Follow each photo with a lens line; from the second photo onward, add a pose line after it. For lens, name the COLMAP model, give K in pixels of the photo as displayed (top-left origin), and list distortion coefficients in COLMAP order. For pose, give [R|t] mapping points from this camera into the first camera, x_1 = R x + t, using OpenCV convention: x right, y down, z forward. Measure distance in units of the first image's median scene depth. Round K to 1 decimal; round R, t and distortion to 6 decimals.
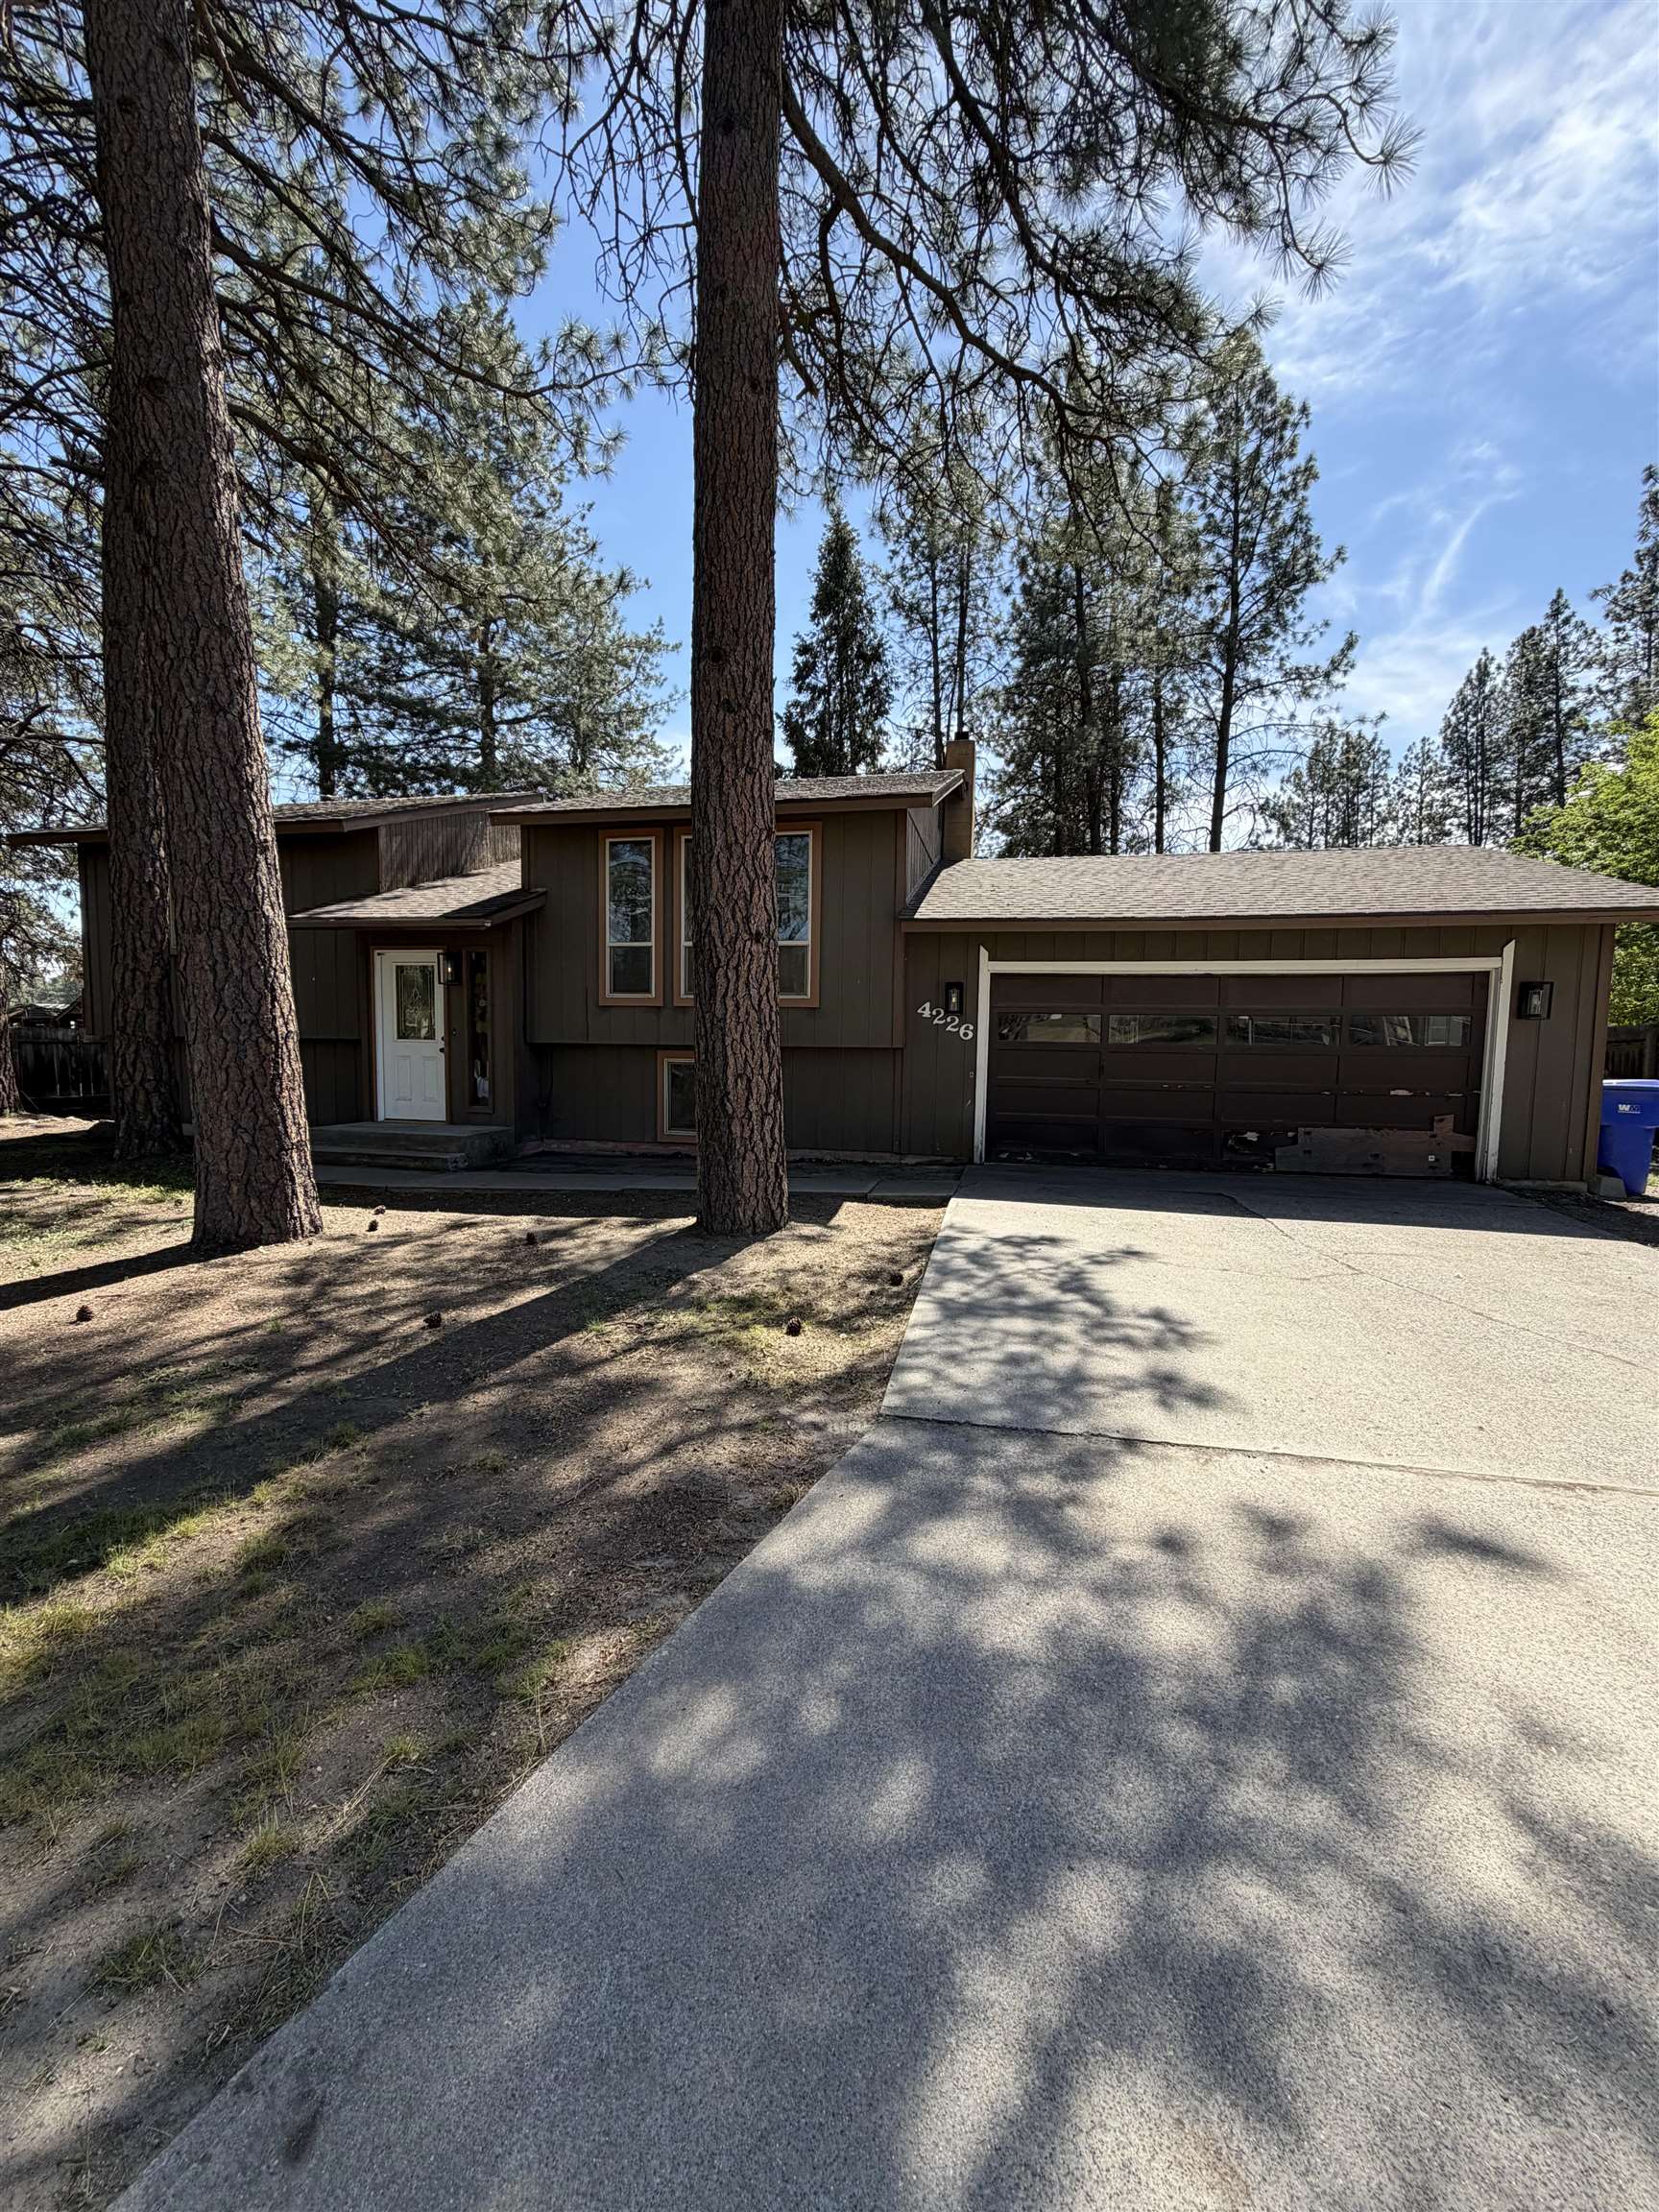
lens RADIAL K [[881.6, 0, 826.8], [0, 881.6, 1101.0], [0, 0, 1]] dist [0.002854, -0.000274]
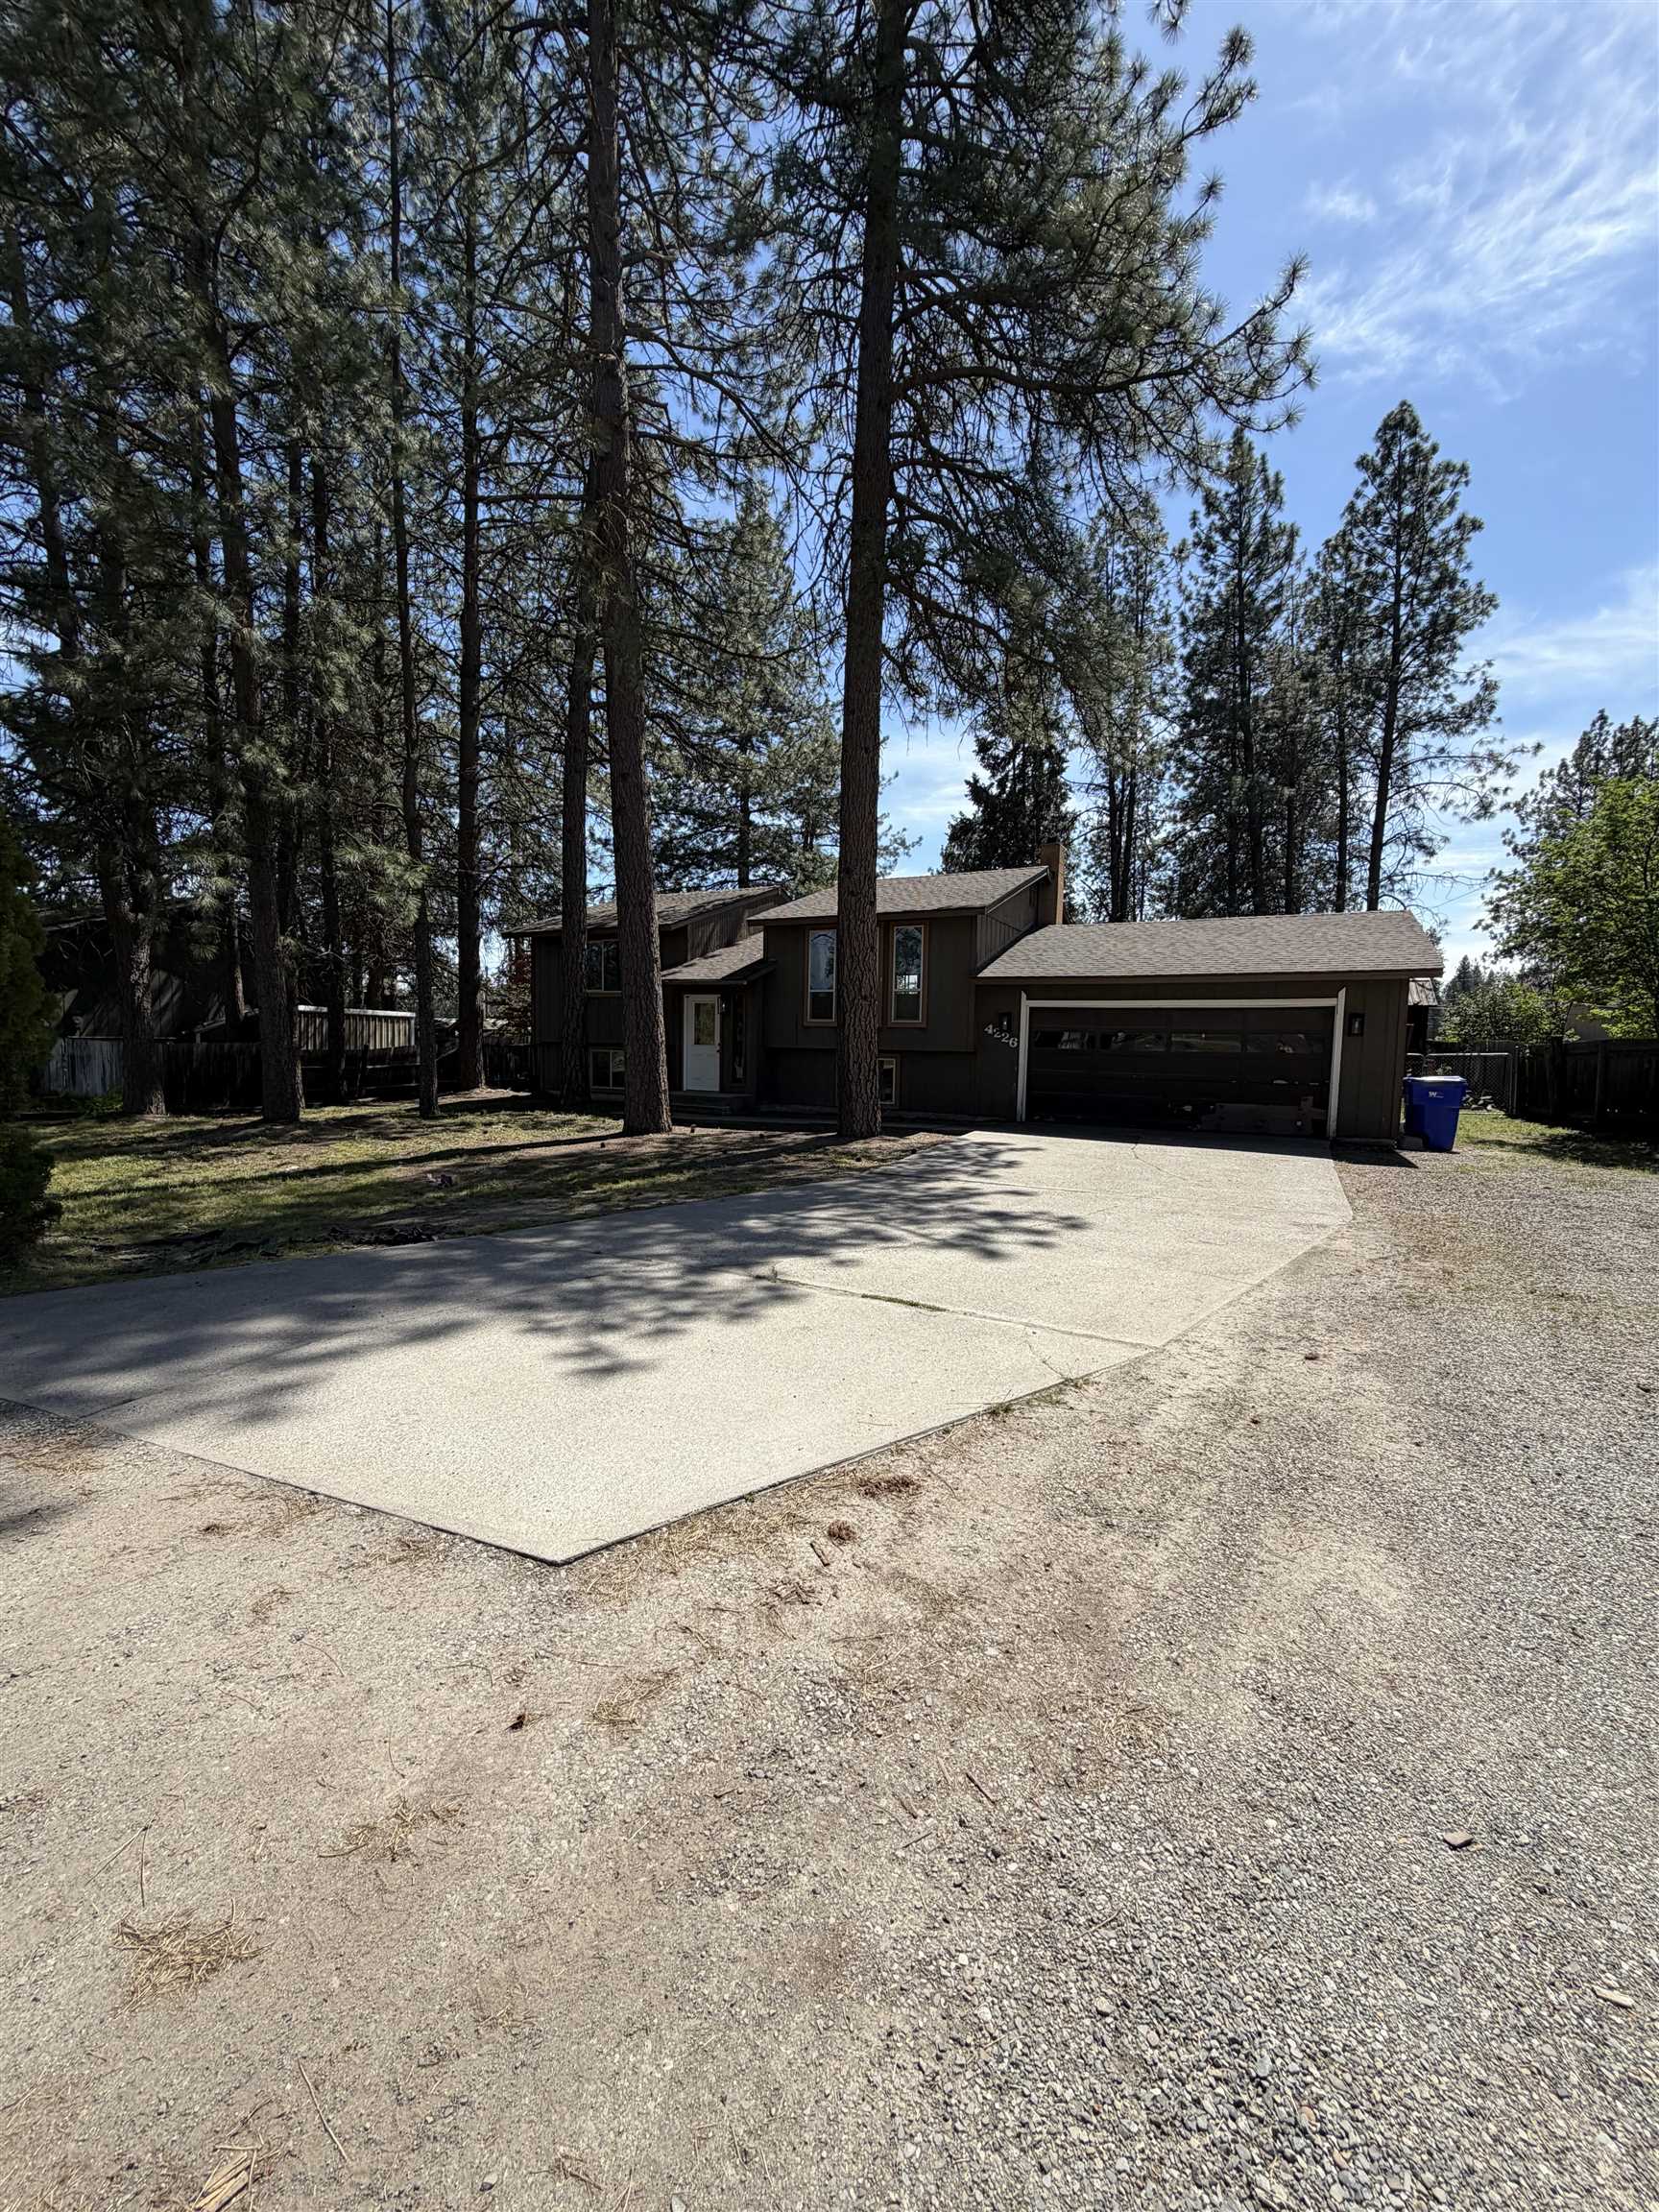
lens RADIAL K [[881.6, 0, 826.8], [0, 881.6, 1101.0], [0, 0, 1]] dist [0.002854, -0.000274]
pose [[0.965751, 0.022910, -0.258458, 0.252782], [-0.025358, 0.999660, -0.006141, 0.051553], [0.258229, 0.012485, 0.966003, -0.704430]]
